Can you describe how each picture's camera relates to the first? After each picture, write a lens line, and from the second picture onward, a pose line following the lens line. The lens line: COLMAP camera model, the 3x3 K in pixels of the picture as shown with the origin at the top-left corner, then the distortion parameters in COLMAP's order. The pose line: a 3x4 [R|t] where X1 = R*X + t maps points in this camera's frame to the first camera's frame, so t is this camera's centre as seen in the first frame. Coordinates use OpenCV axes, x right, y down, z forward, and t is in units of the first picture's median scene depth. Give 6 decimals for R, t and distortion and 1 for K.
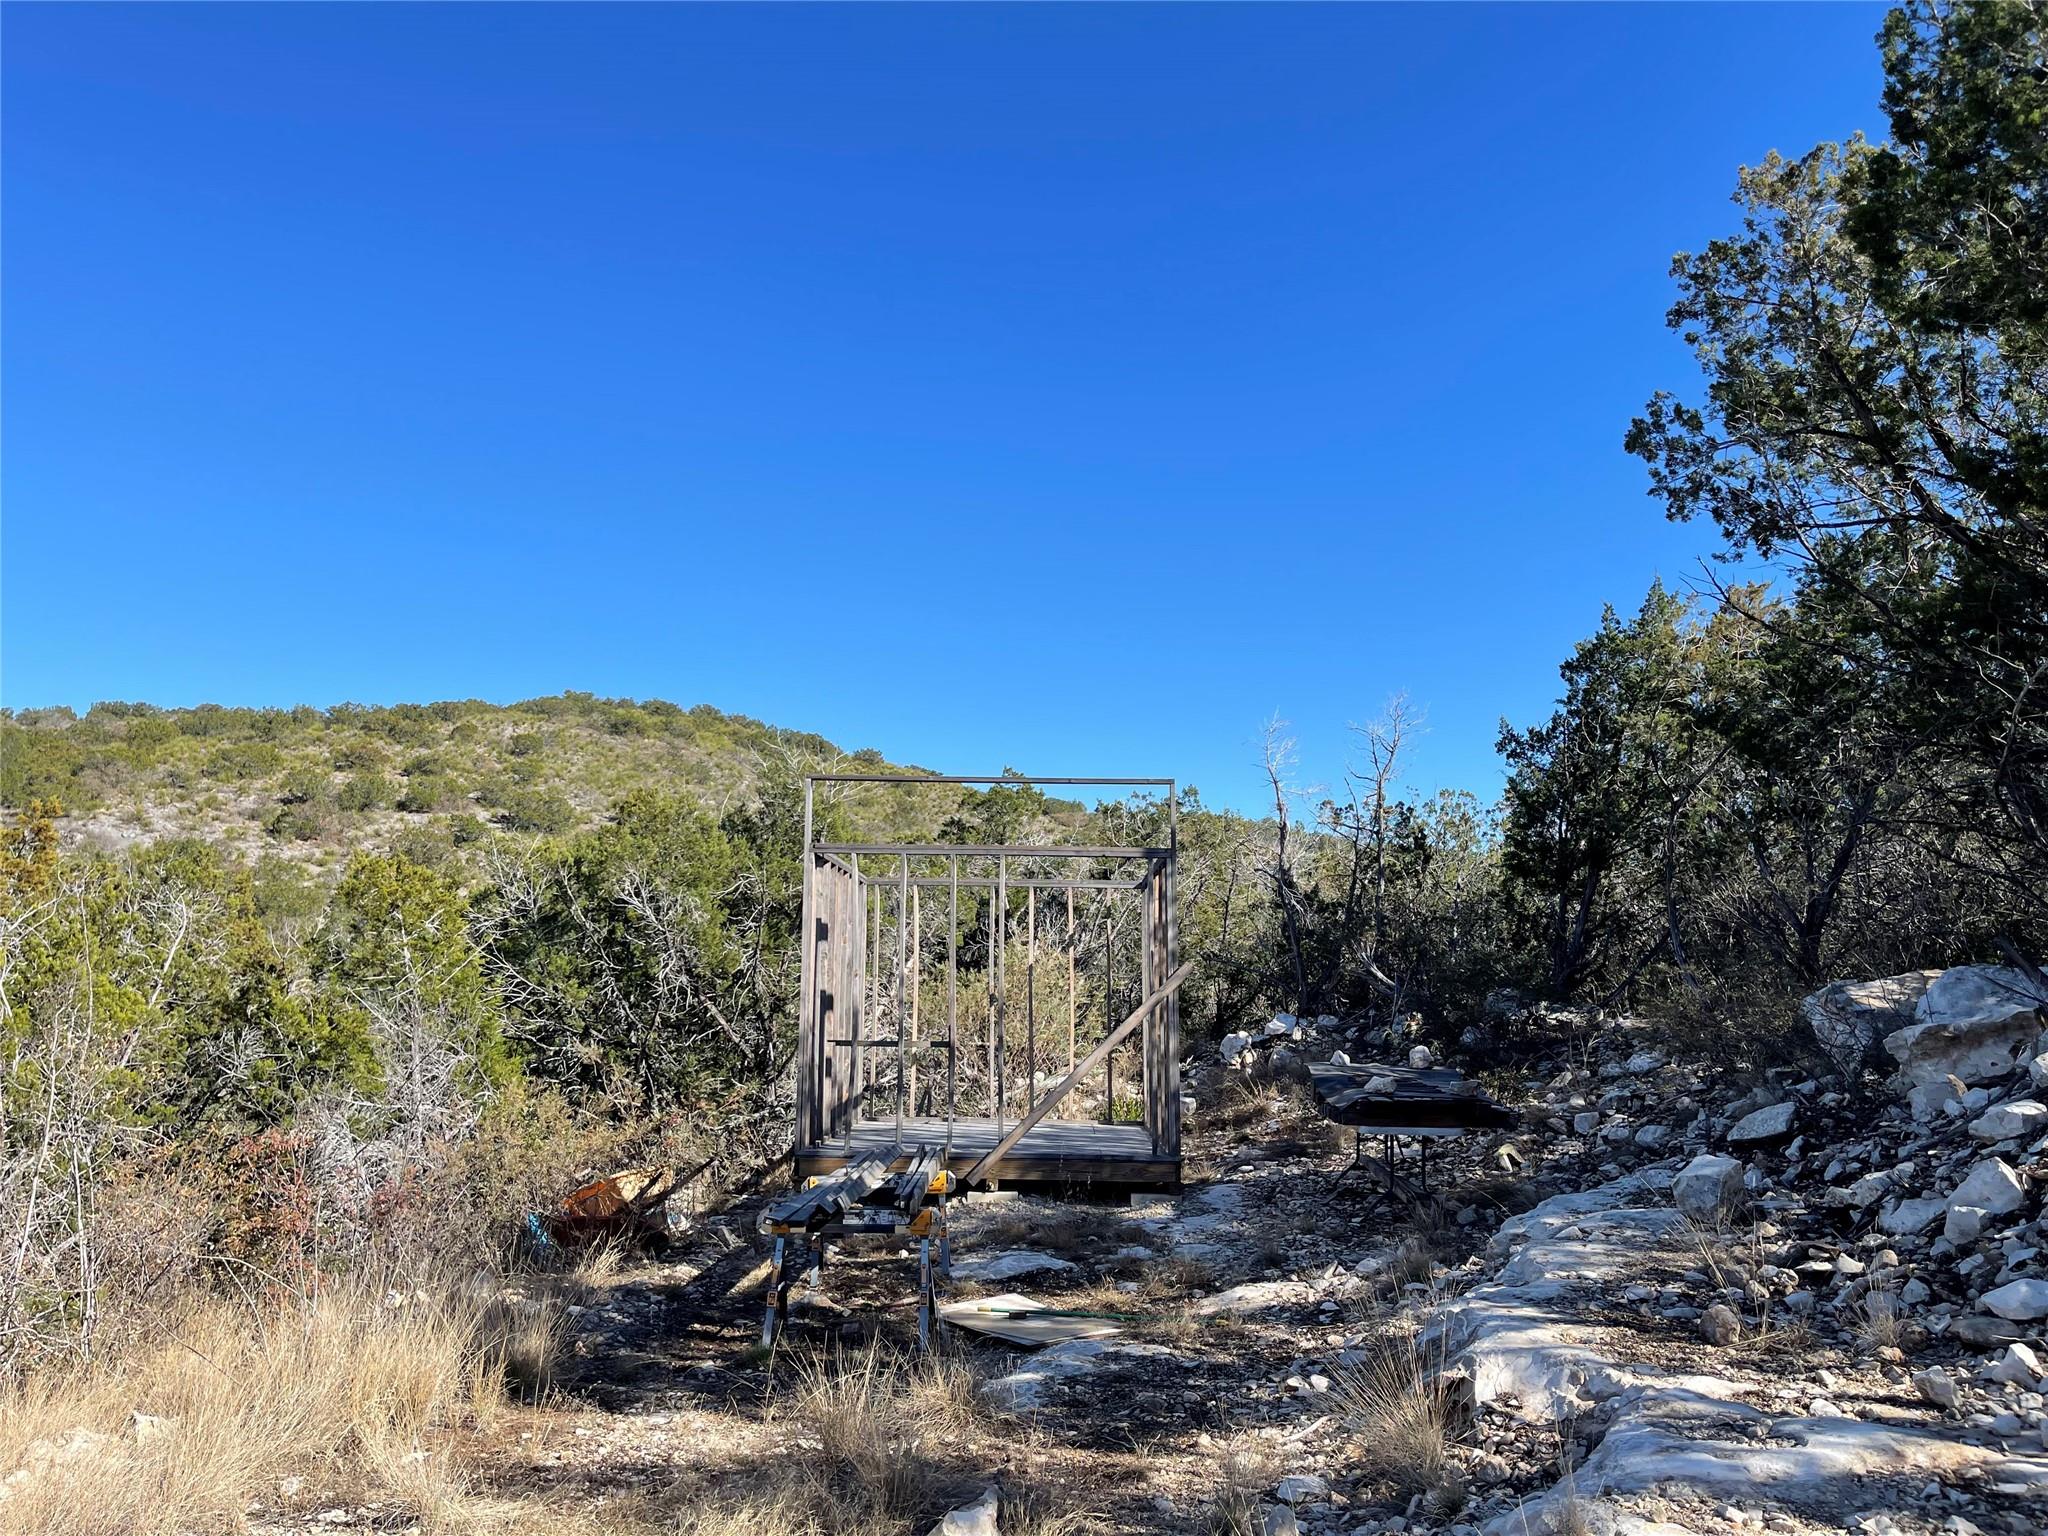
lens RADIAL K [[1562.2, 0, 1036.9], [0, 1562.2, 774.4], [0, 0, 1]] dist [0.081907, -0.100984]
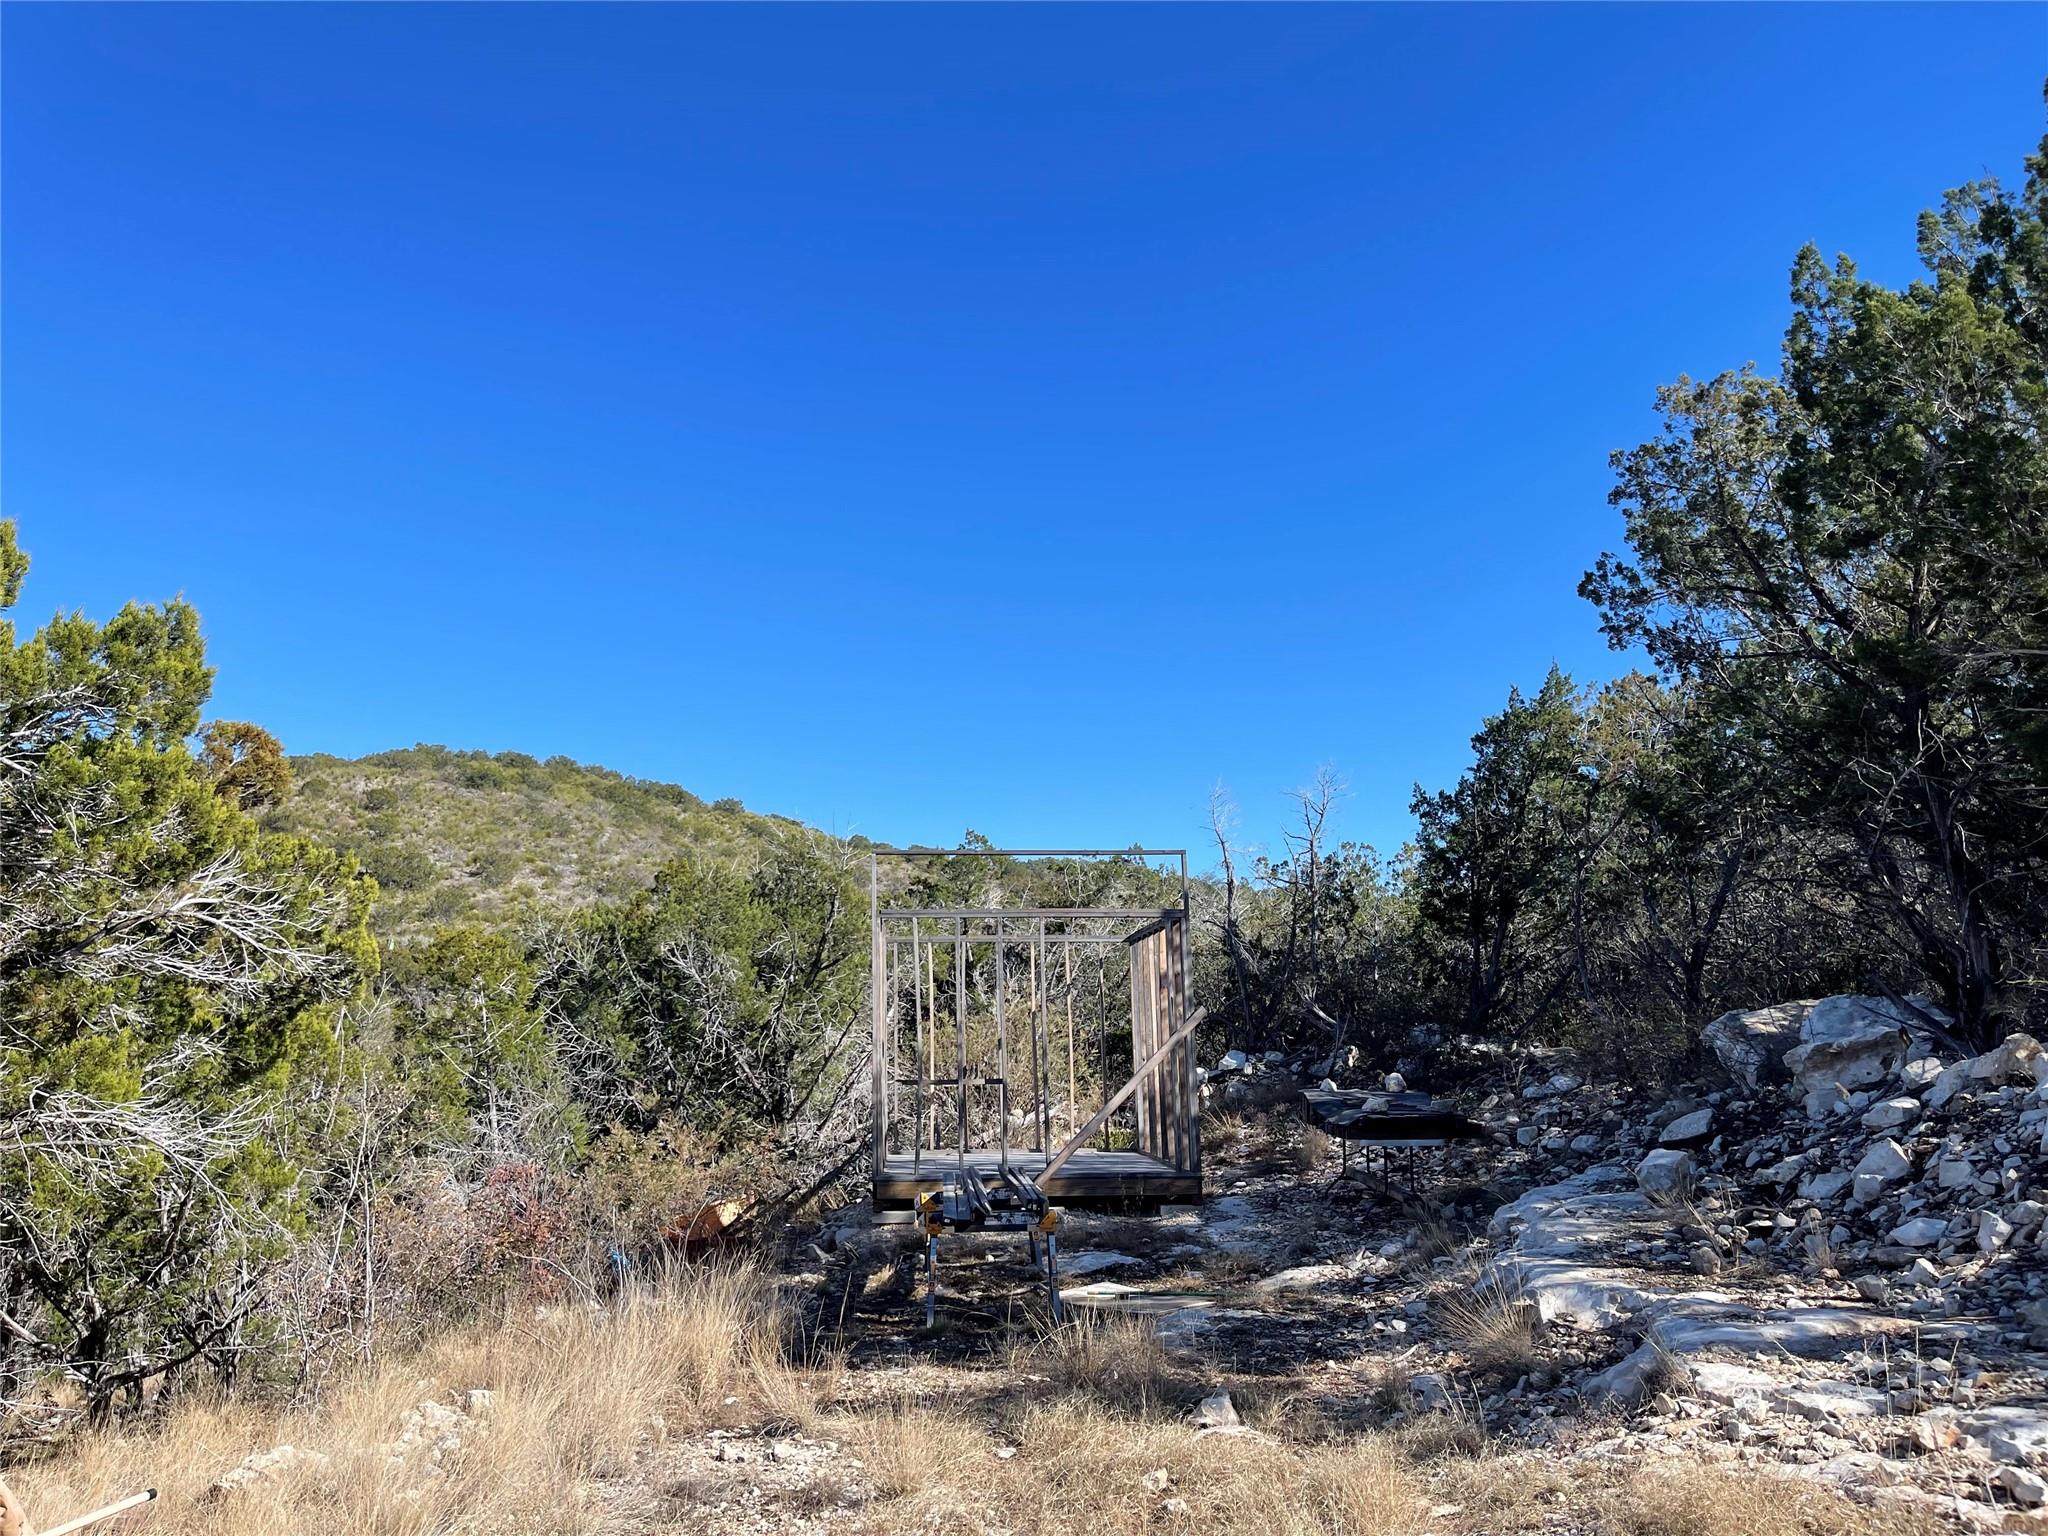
lens RADIAL K [[1542.5, 0, 1024.0], [0, 1542.5, 768.0], [0, 0, 1]] dist [0.059356, -0.055556]
pose [[0.997083, -0.009852, 0.075691, -0.160653], [0.012501, 0.999323, -0.034611, -0.026834], [-0.075299, 0.035456, 0.996530, -0.201832]]
